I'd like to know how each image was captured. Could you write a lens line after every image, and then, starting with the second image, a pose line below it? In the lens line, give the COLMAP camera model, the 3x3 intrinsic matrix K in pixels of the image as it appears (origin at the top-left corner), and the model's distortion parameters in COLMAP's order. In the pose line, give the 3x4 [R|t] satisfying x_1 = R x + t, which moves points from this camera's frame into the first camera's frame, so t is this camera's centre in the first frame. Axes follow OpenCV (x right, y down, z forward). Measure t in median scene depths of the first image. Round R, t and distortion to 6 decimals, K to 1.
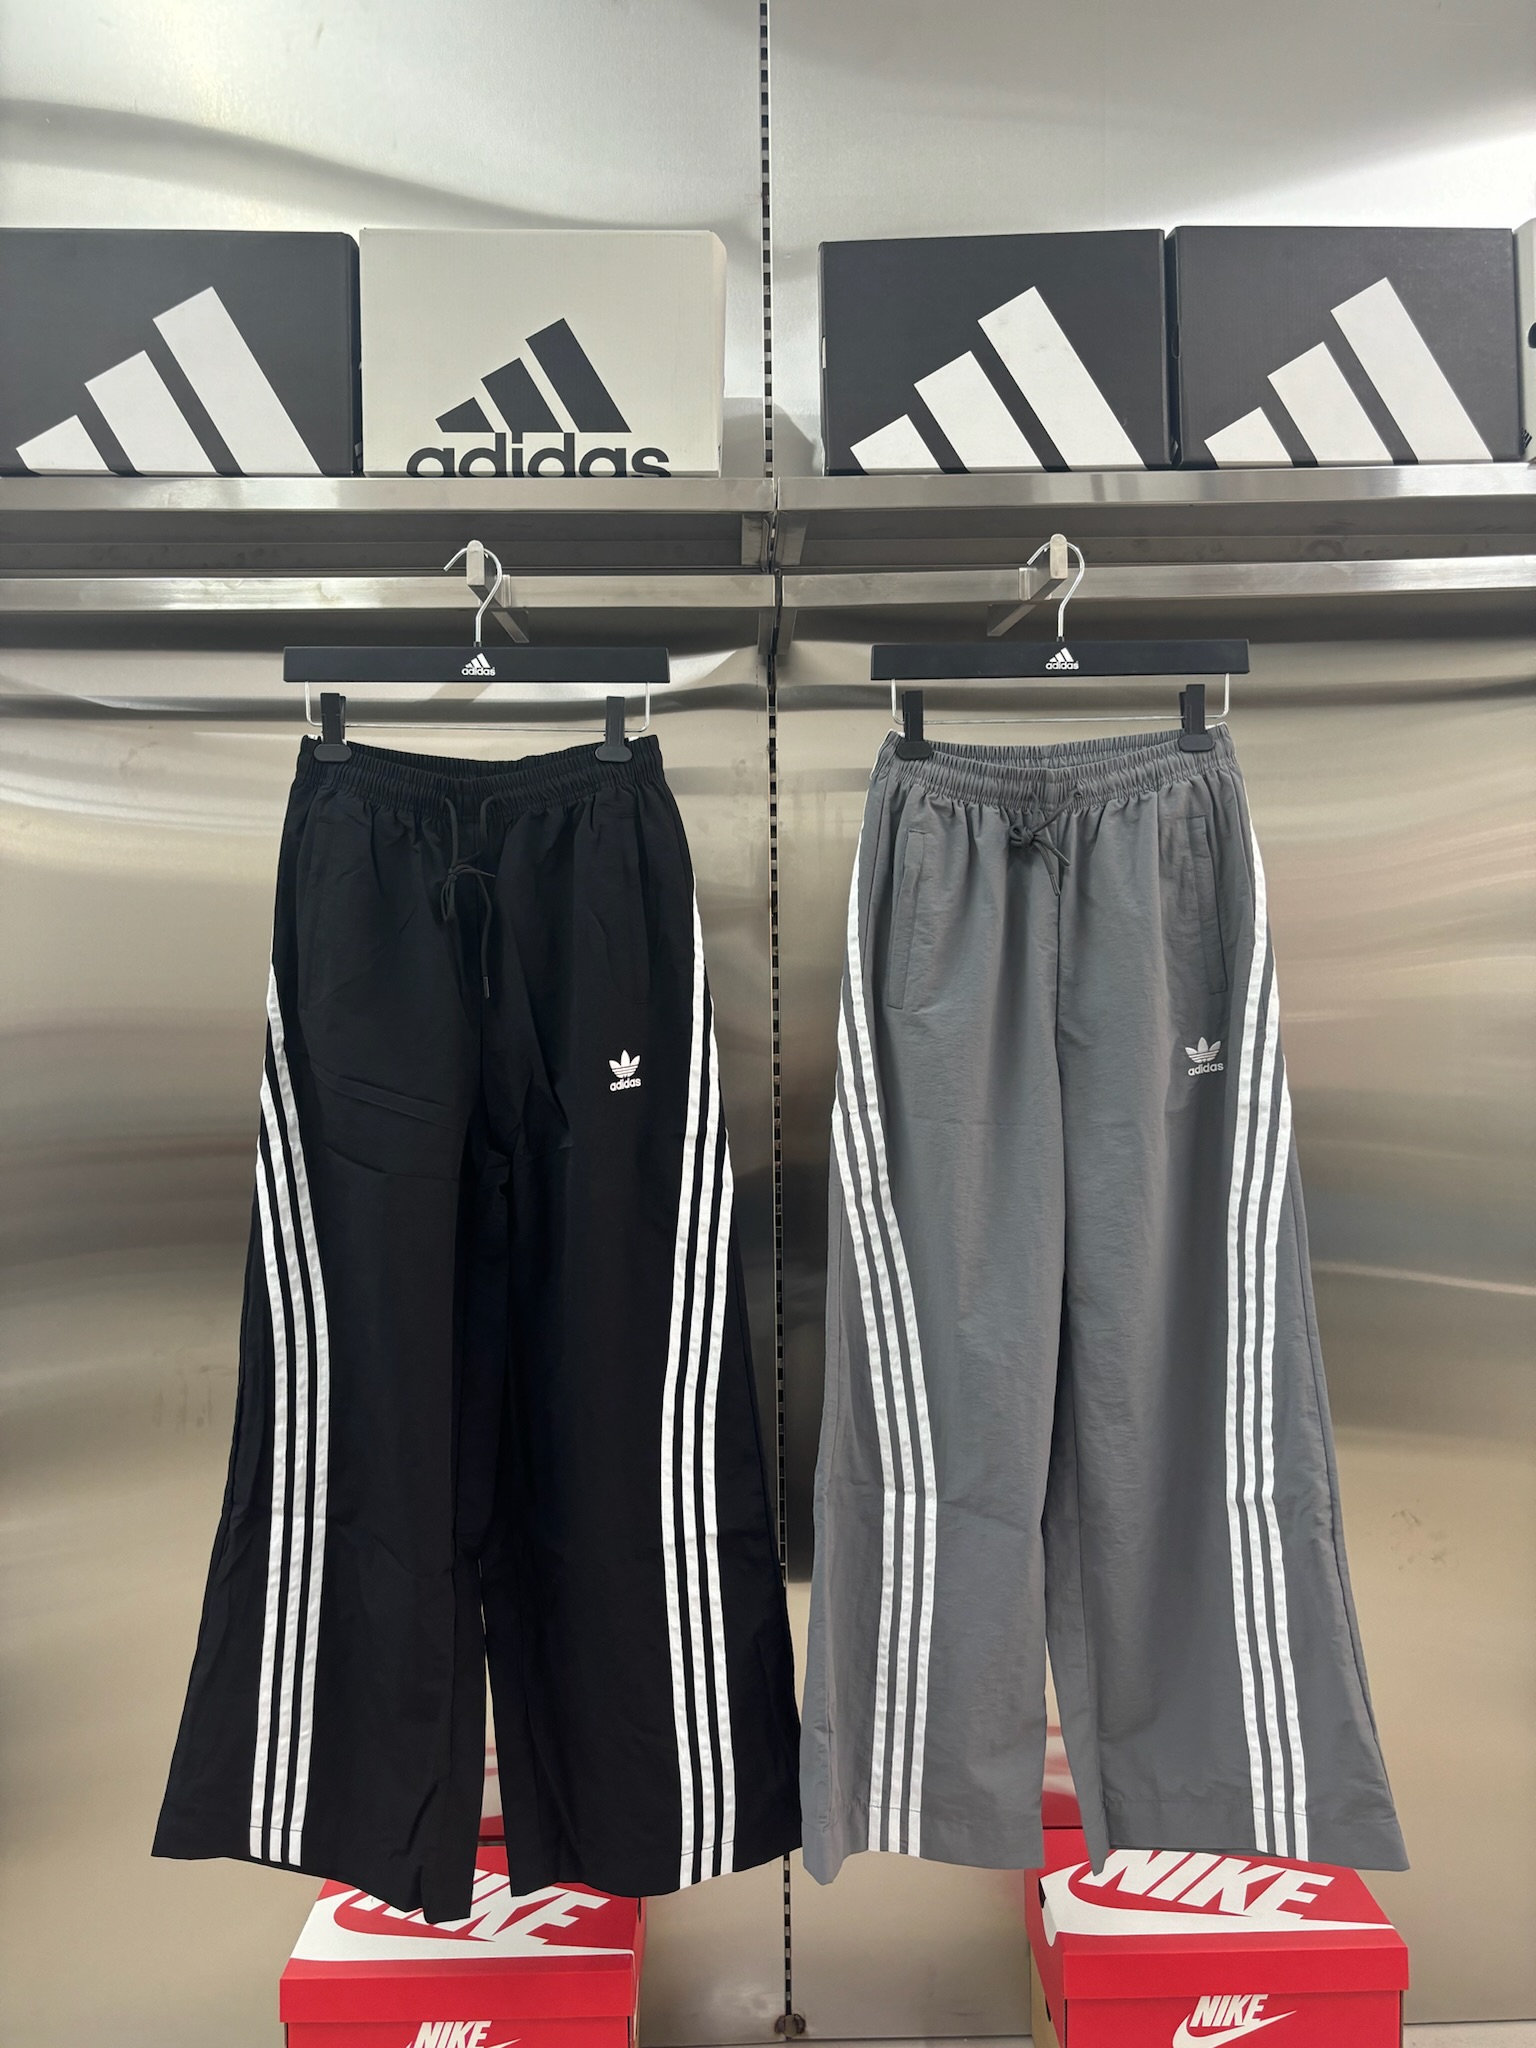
lens RADIAL K [[1551.5, 0, 769.6], [0, 1551.5, 1004.2], [0, 0, 1]] dist [0.080651, -0.140118]
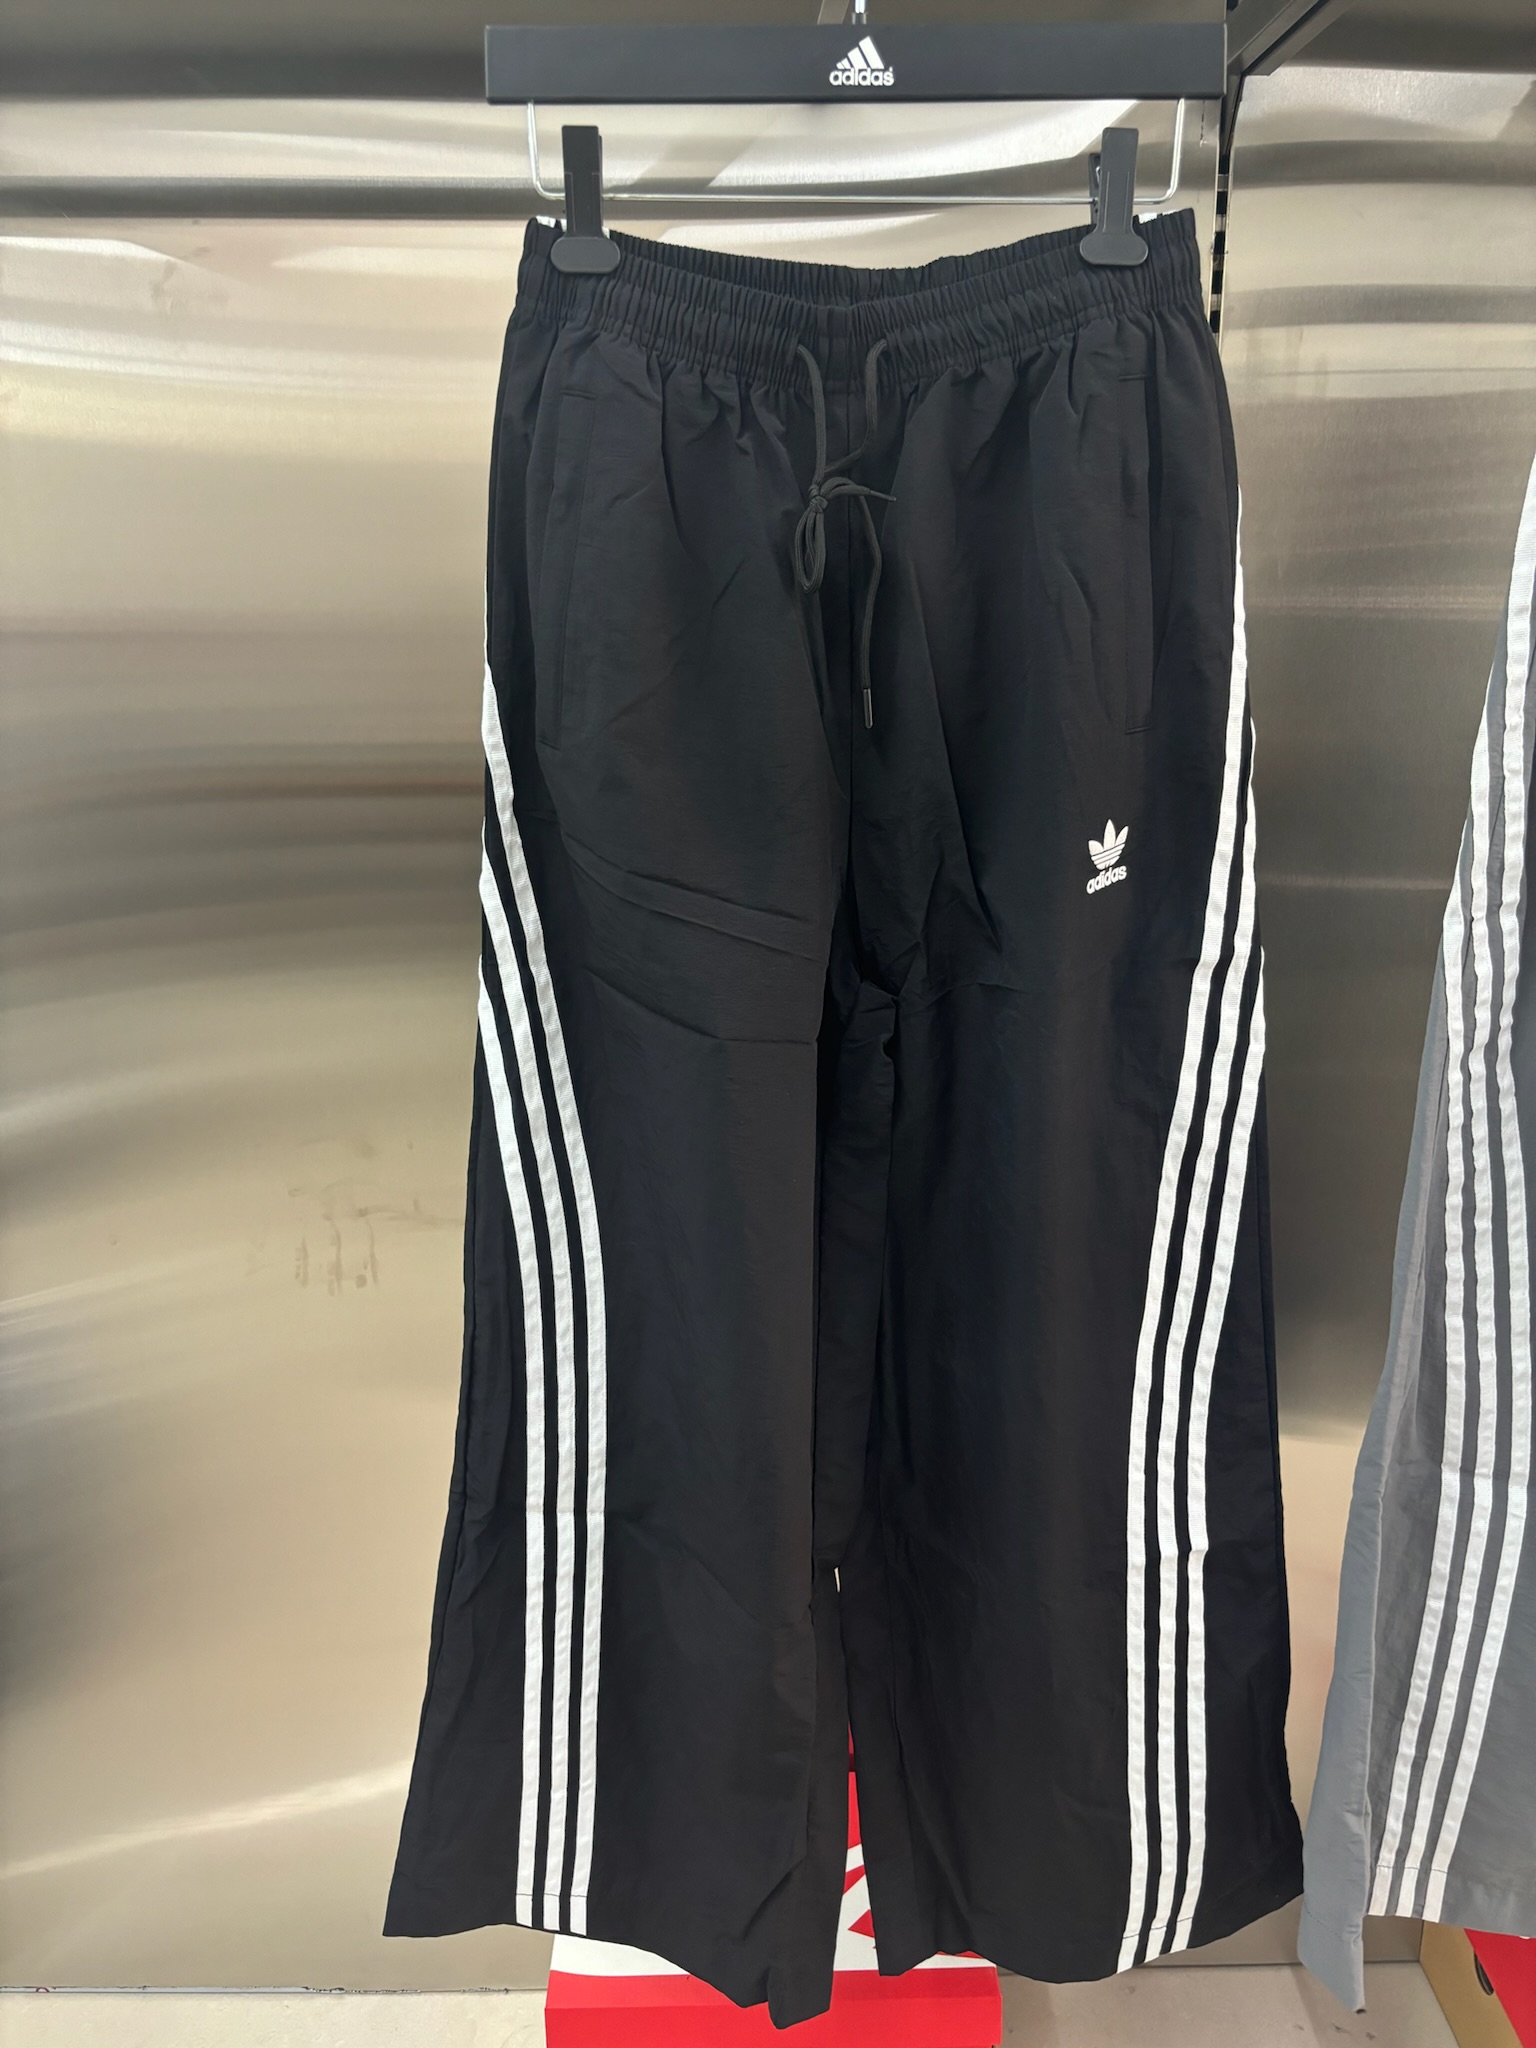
lens RADIAL K [[1551.5, 0, 769.6], [0, 1551.5, 1004.2], [0, 0, 1]] dist [0.080651, -0.140118]
pose [[0.999884, 0.002361, -0.015052, -0.206767], [0.001710, 0.964285, 0.264863, -0.056384], [0.015140, -0.264858, 0.964169, 0.421731]]
